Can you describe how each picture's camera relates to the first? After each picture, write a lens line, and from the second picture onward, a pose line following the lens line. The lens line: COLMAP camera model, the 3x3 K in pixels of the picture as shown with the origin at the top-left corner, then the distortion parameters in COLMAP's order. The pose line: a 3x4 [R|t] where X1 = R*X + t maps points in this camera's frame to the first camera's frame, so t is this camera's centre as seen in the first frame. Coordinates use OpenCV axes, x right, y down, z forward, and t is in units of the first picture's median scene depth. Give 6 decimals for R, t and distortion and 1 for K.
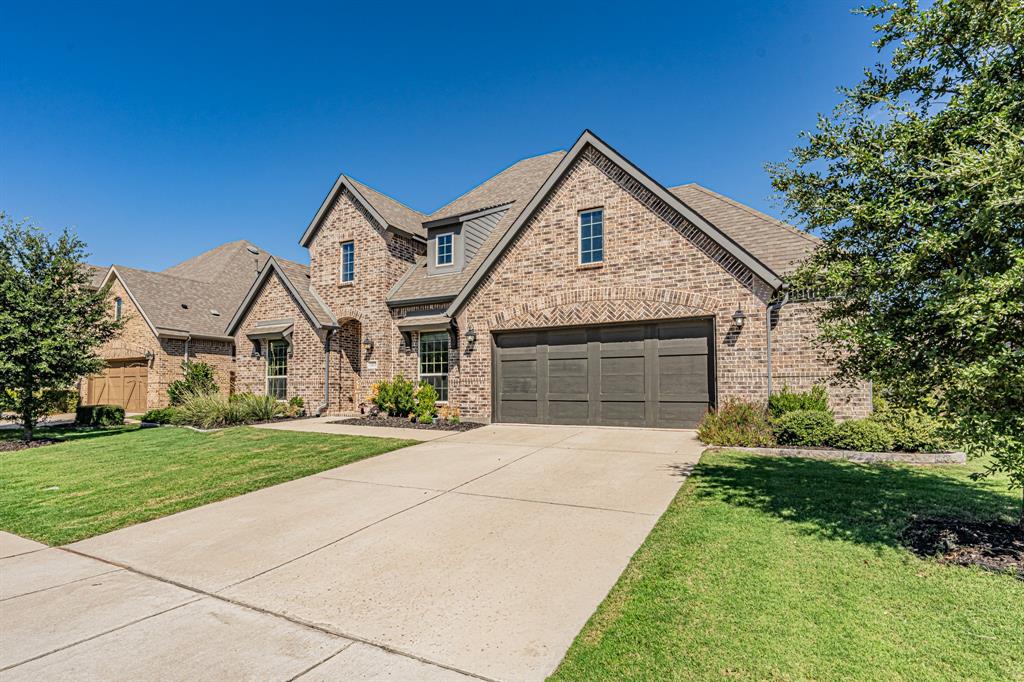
lens RADIAL K [[510.8, 0, 511.5], [0, 510.8, 310.5], [0, 0, 1]] dist [0.014665, -0.000020]
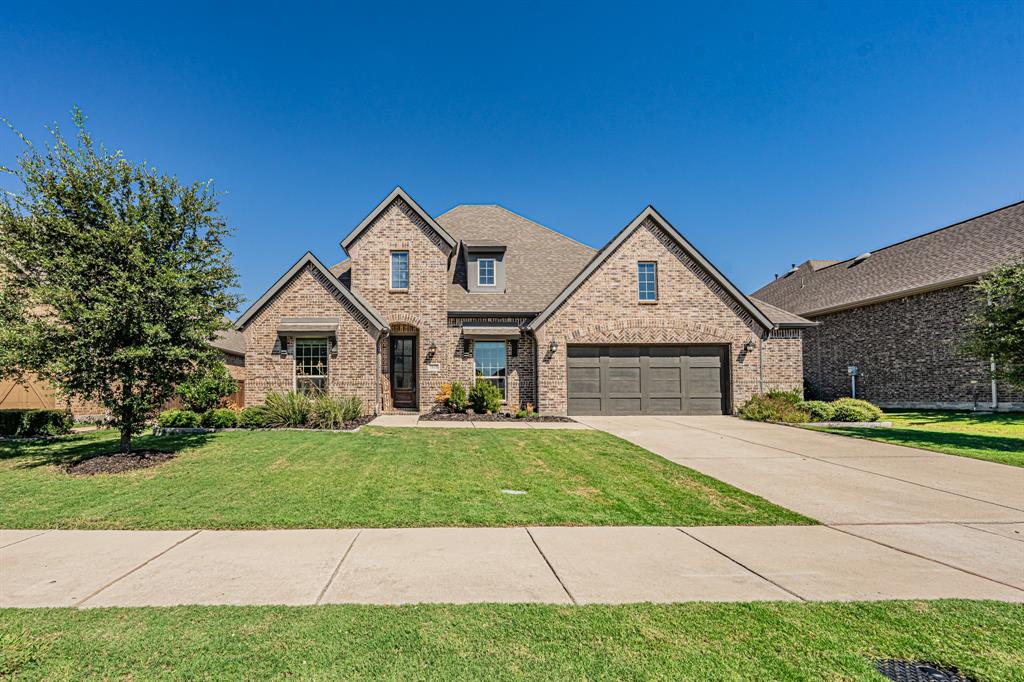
lens RADIAL K [[388.5, 0, 519.6], [0, 388.5, 335.4], [0, 0, 1]] dist [-0.001082, -0.000135]
pose [[0.872605, 0.069633, 0.483438, -0.609820], [-0.075265, 0.997133, -0.007770, 0.035510], [-0.482593, -0.029606, 0.875344, 0.212040]]
